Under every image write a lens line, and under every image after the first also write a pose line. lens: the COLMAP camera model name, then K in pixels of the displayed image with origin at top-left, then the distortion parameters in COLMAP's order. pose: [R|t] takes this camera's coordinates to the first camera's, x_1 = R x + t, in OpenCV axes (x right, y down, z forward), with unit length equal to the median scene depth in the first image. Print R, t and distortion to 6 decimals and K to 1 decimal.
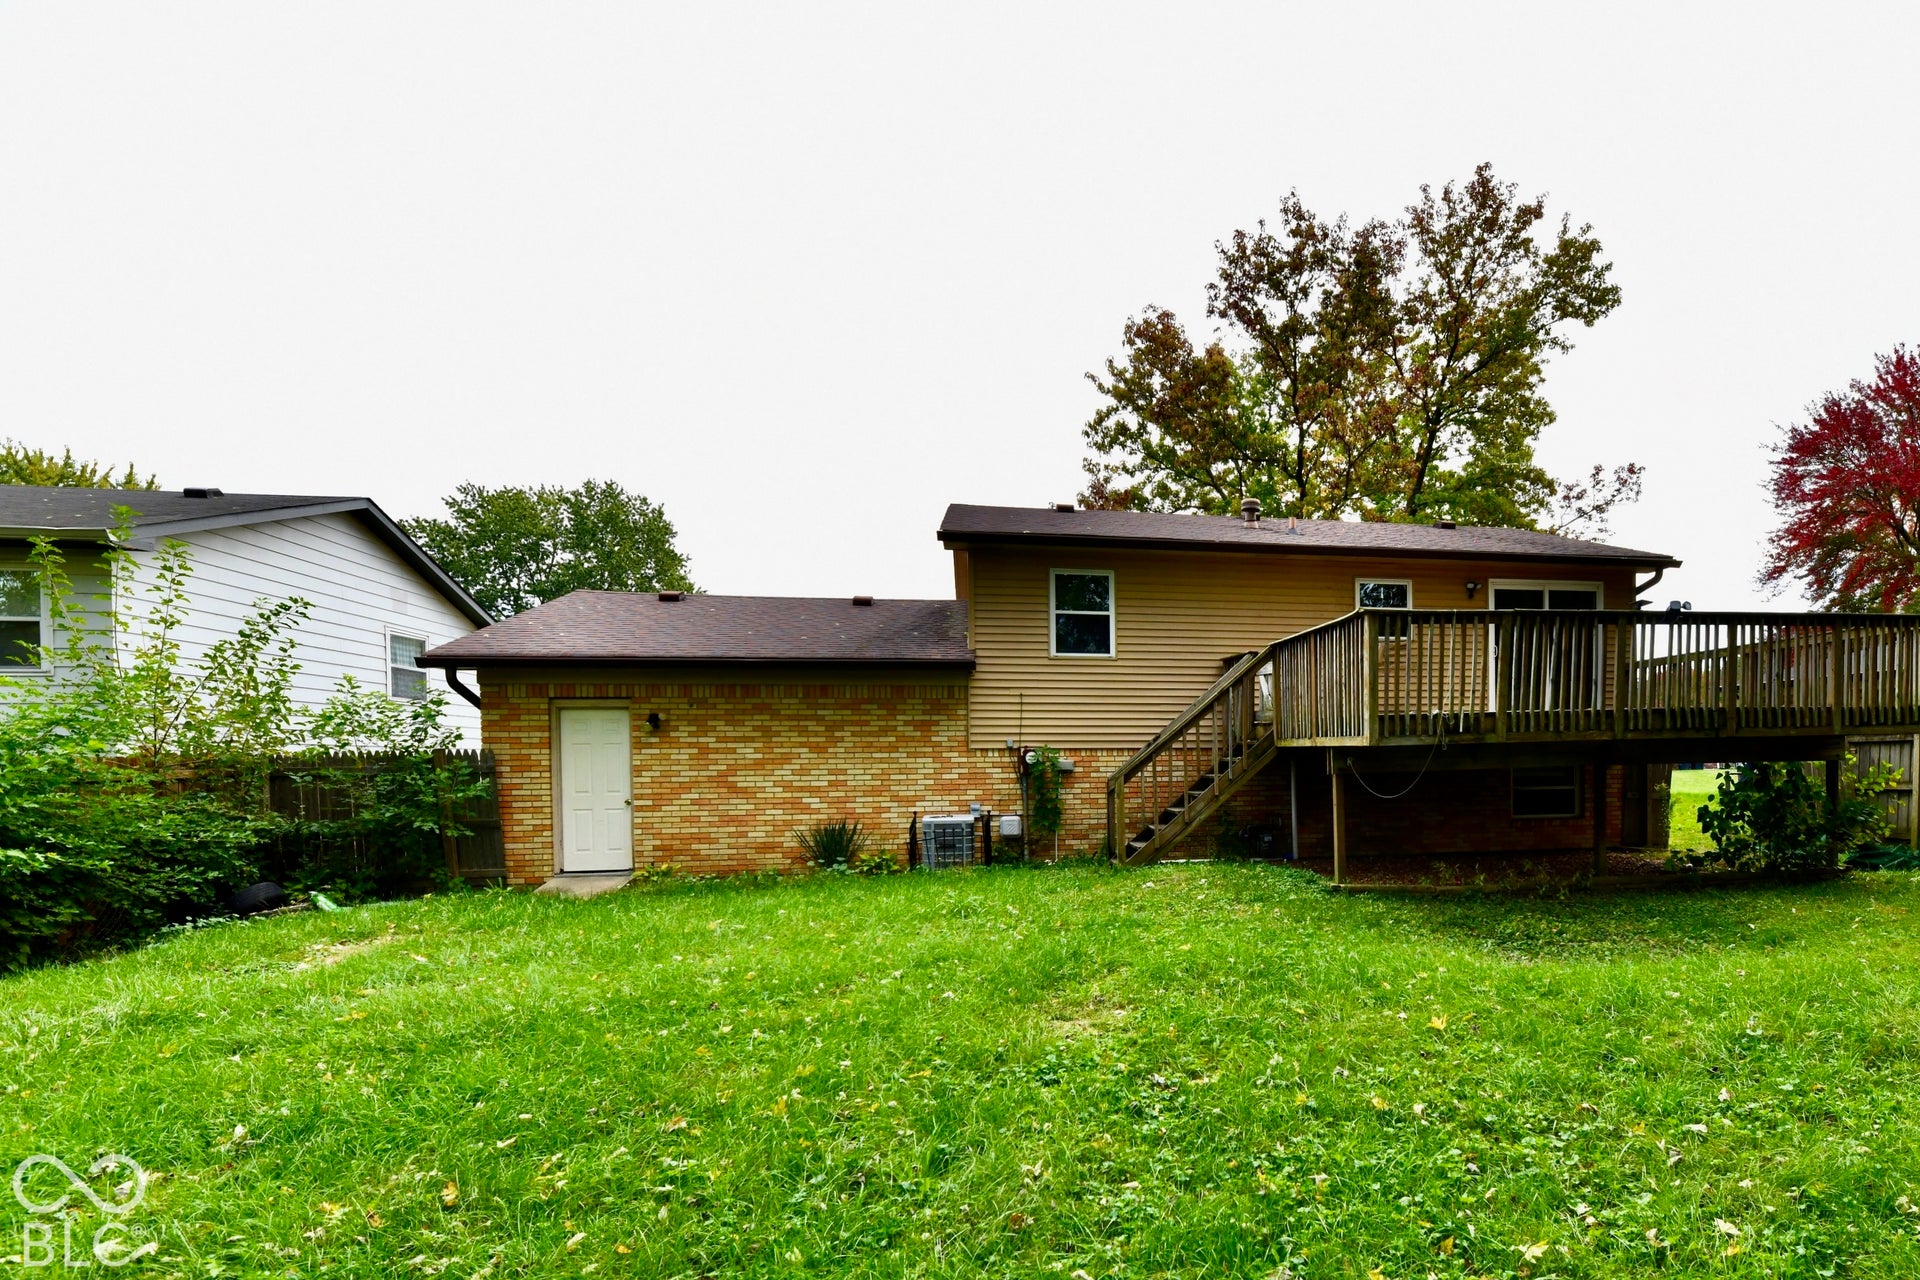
lens RADIAL K [[949.1, 0, 1183.1], [0, 949.1, 779.6], [0, 0, 1]] dist [-0.002190, -0.001679]
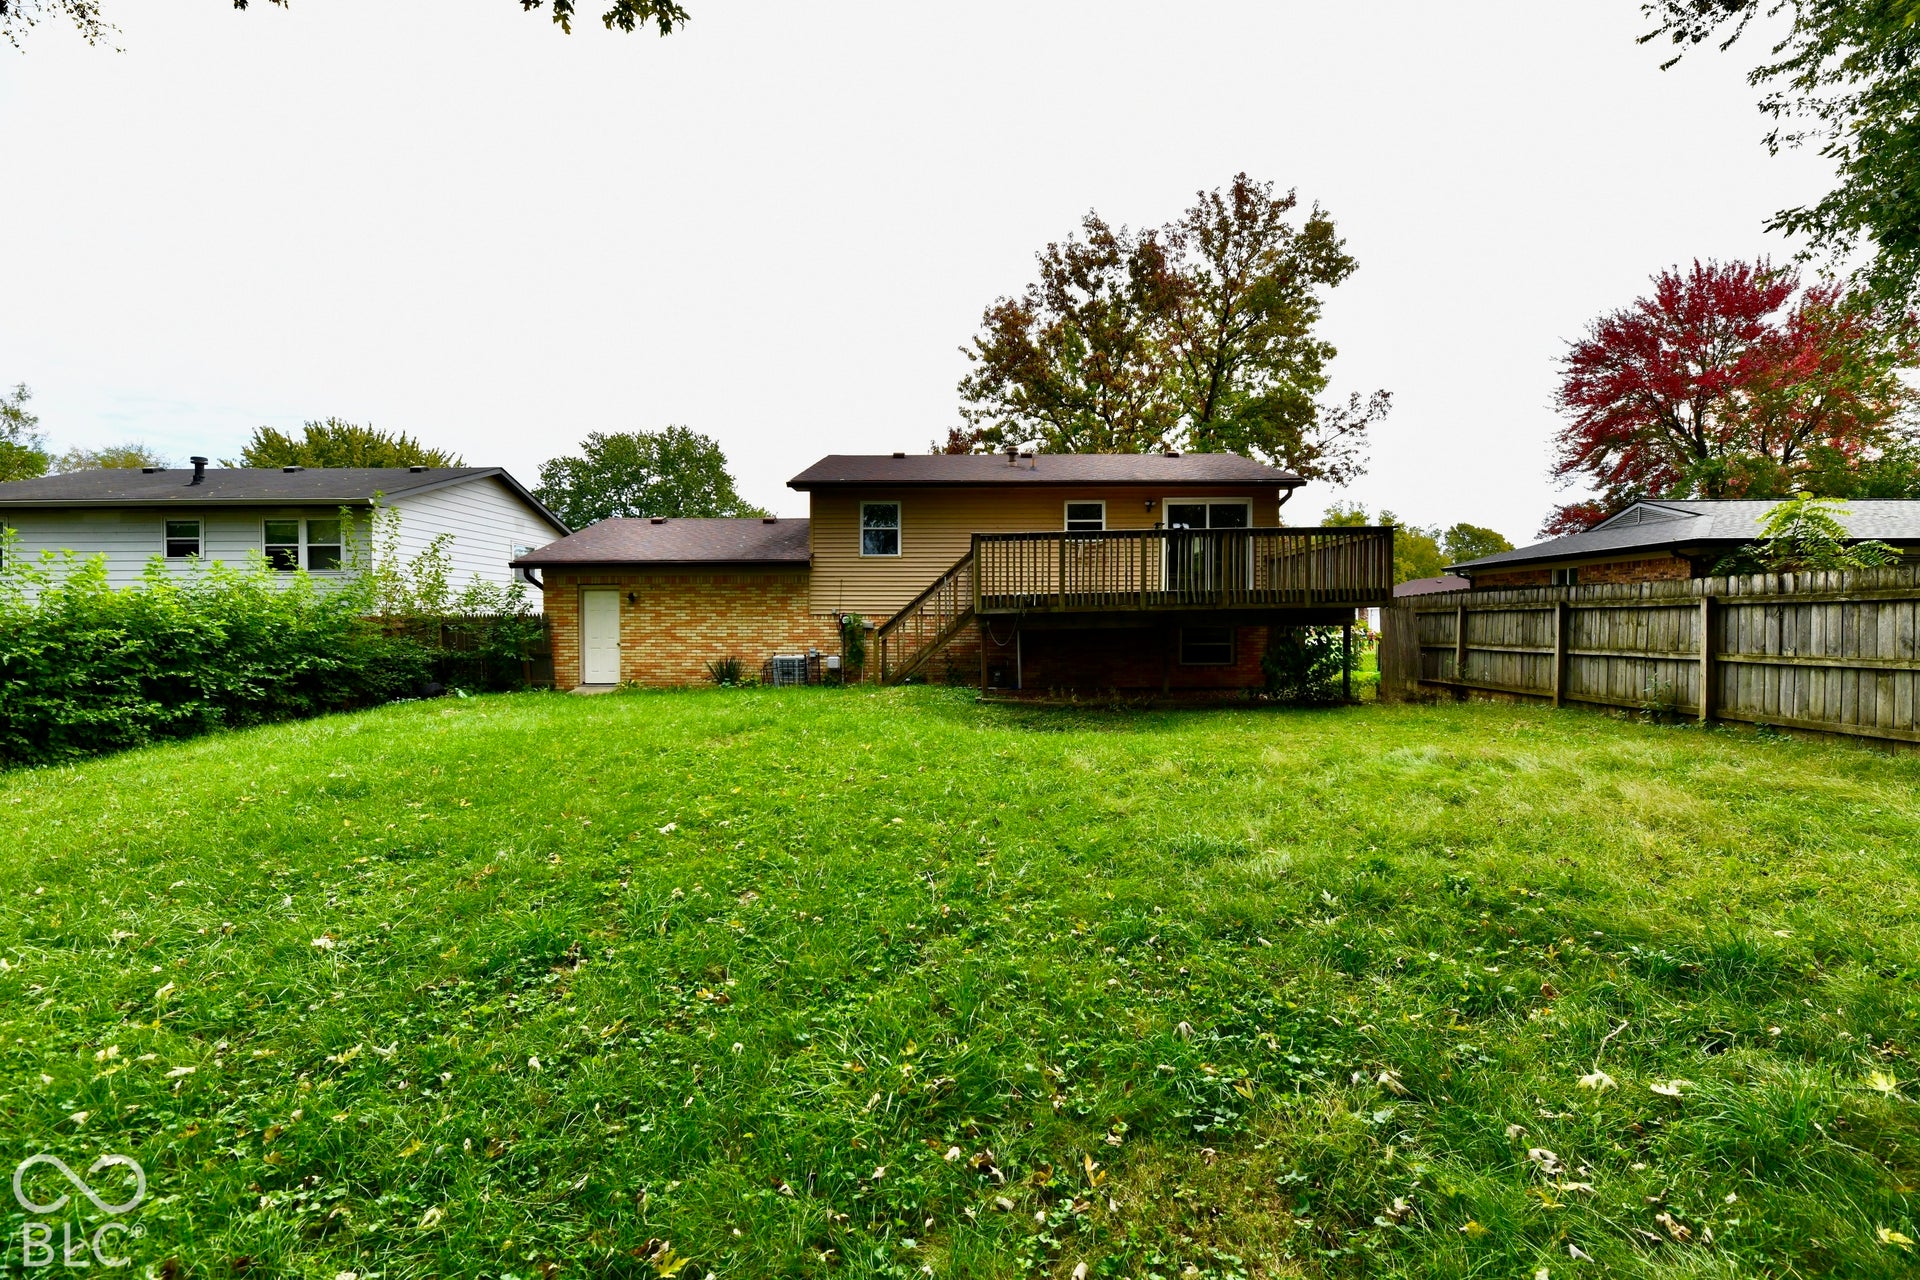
lens RADIAL K [[774.0, 0, 969.6], [0, 774.0, 638.9], [0, 0, 1]] dist [0.000920, -0.003157]
pose [[0.977403, 0.011676, -0.211063, 0.183722], [-0.011957, 0.999929, -0.000058, 0.003526], [0.211047, 0.002581, 0.977472, -0.133125]]
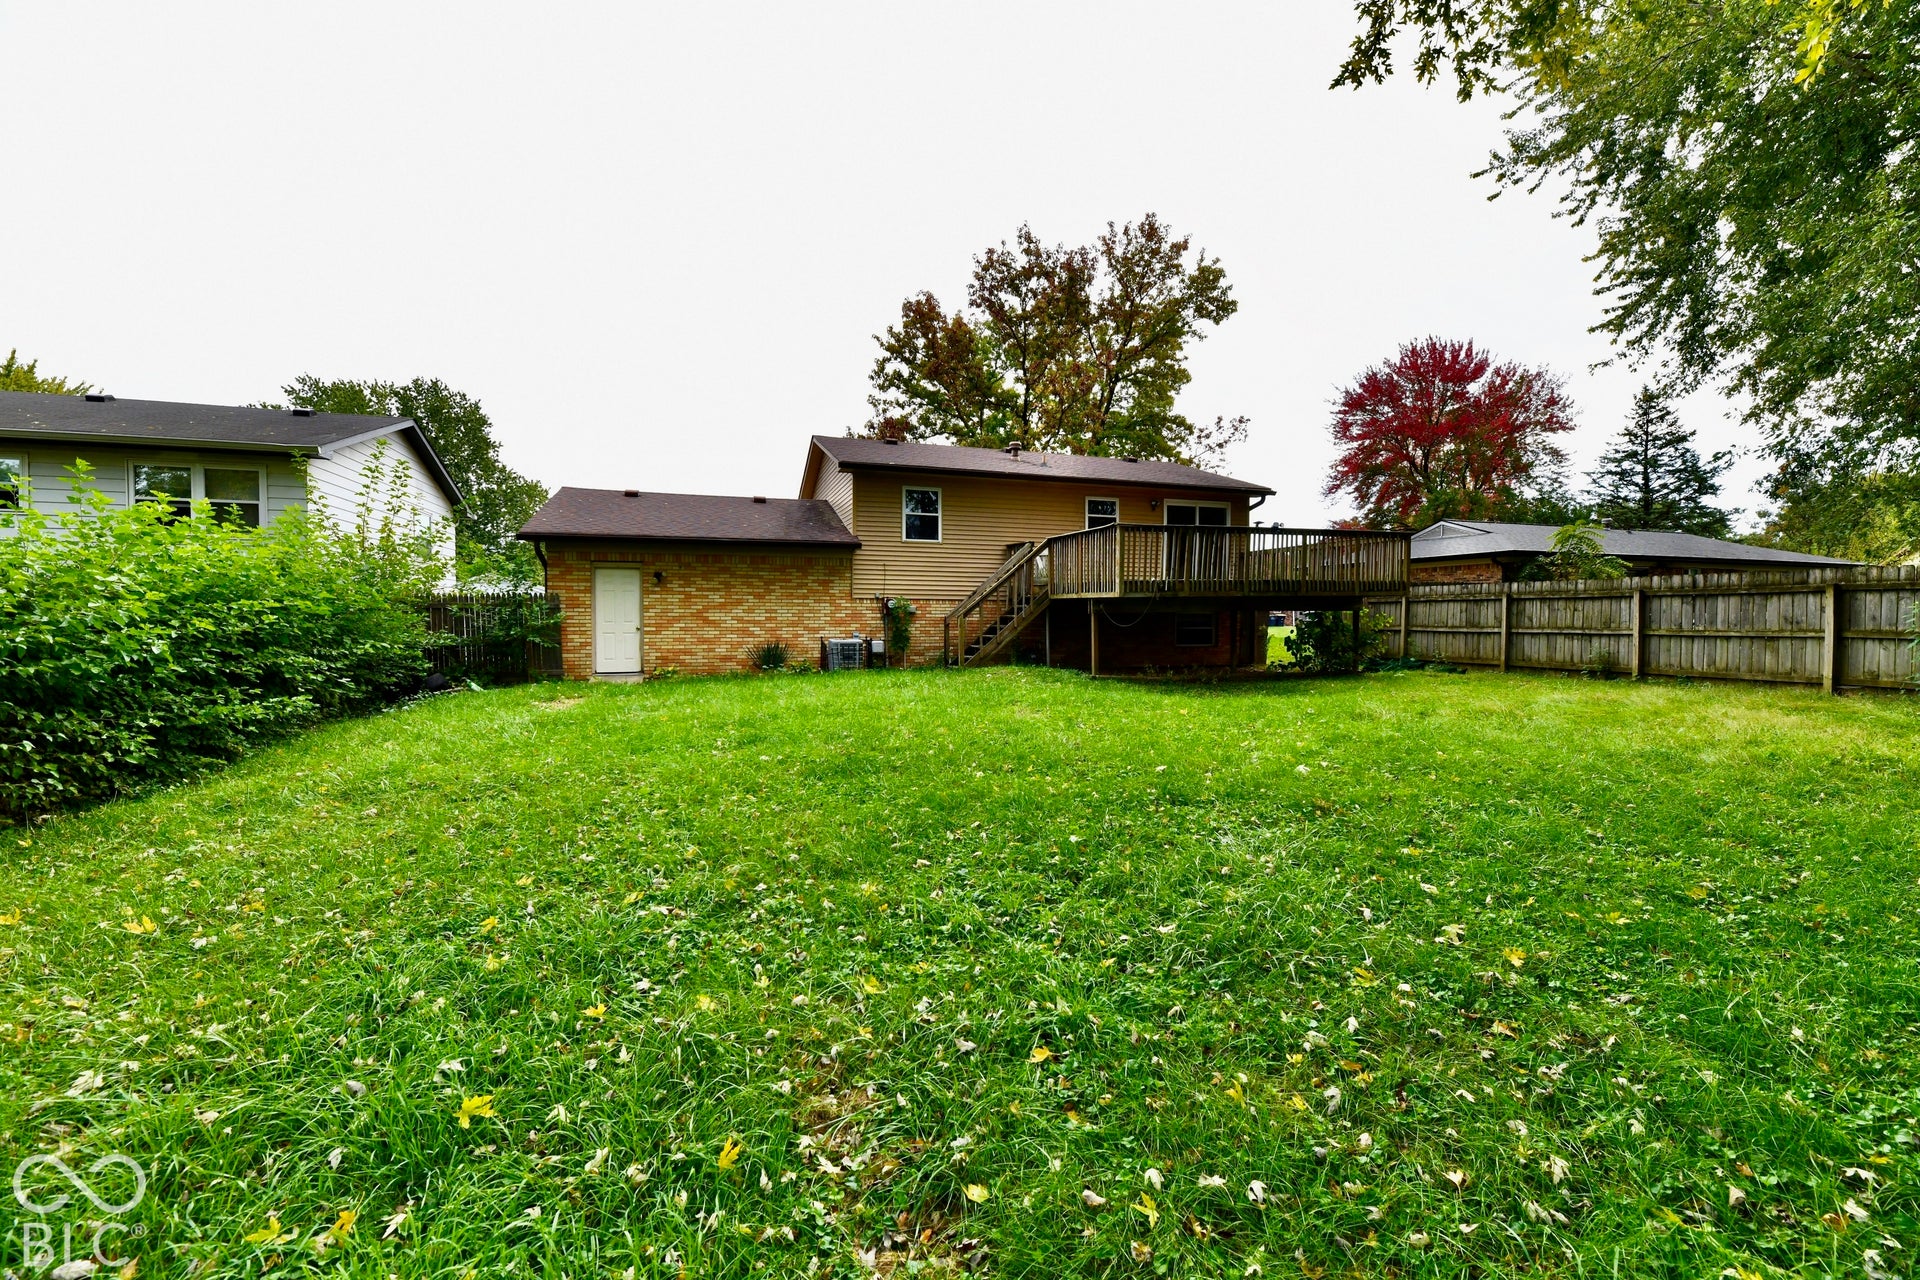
lens RADIAL K [[774.0, 0, 969.6], [0, 774.0, 638.9], [0, 0, 1]] dist [0.000920, -0.003157]
pose [[0.993060, 0.008497, 0.117304, -0.104144], [-0.009212, 0.999942, 0.005553, 0.015545], [-0.117250, -0.006595, 0.993081, -0.180685]]
